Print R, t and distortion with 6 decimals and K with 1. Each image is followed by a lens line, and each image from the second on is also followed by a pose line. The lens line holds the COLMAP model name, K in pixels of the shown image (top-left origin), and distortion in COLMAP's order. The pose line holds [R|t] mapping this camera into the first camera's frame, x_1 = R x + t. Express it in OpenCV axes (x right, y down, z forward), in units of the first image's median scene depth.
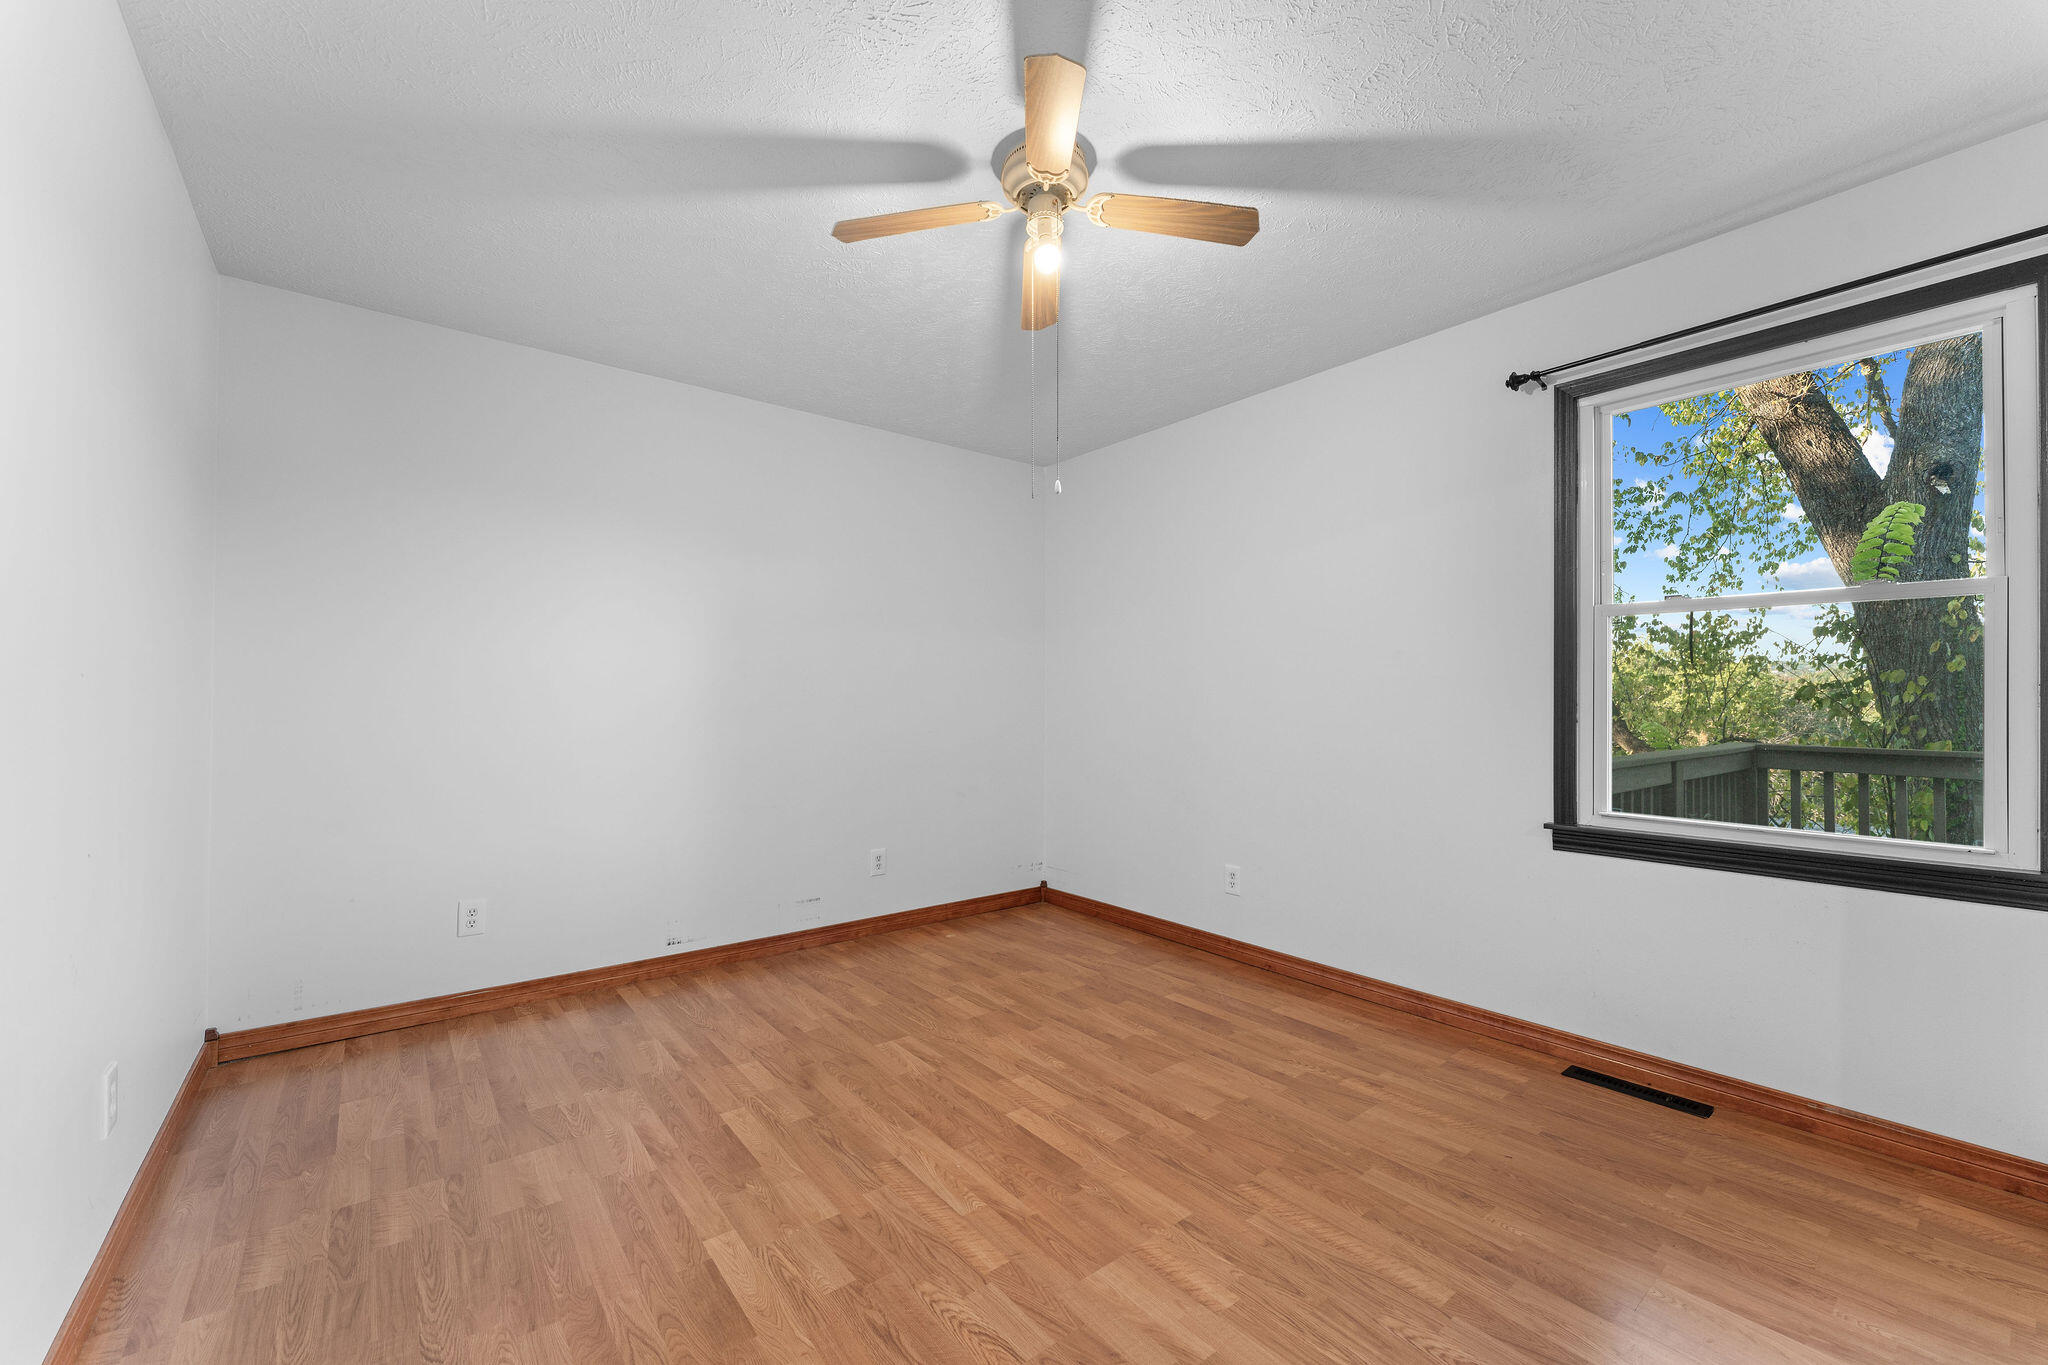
lens RADIAL K [[813.2, 0, 1017.3], [0, 813.2, 685.6], [0, 0, 1]] dist [0.000538, -0.000005]
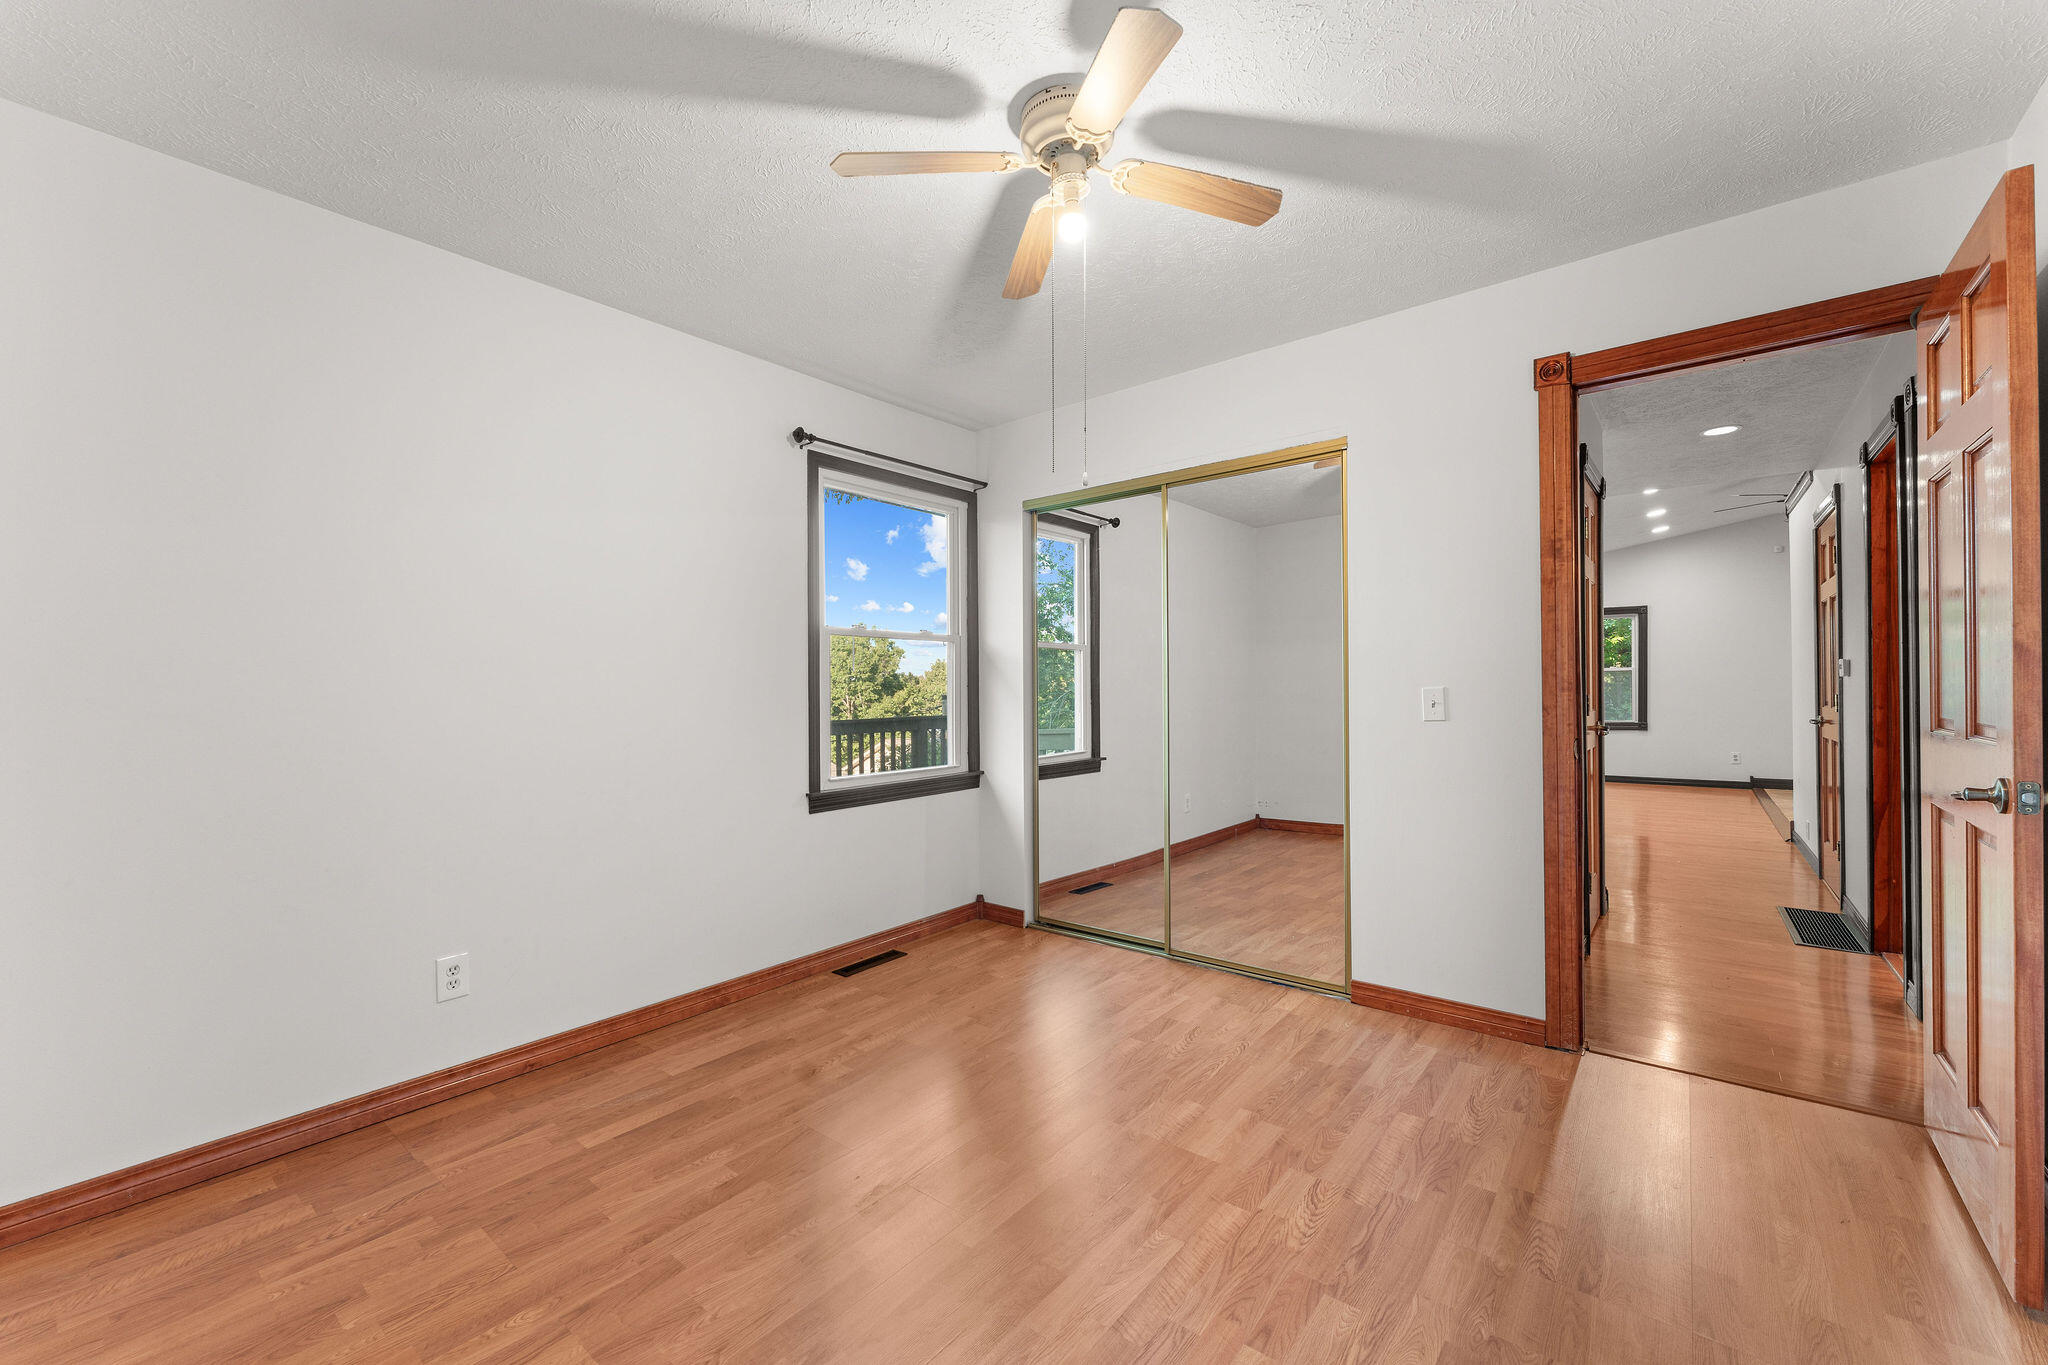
lens RADIAL K [[813.2, 0, 1015.5], [0, 813.2, 689.6], [0, 0, 1]] dist [0.000538, -0.000005]
pose [[-0.208838, -0.001576, 0.977949, -0.656184], [-0.005134, 0.999987, 0.000516, 0.004898], [-0.977937, -0.004913, -0.208844, 0.959711]]
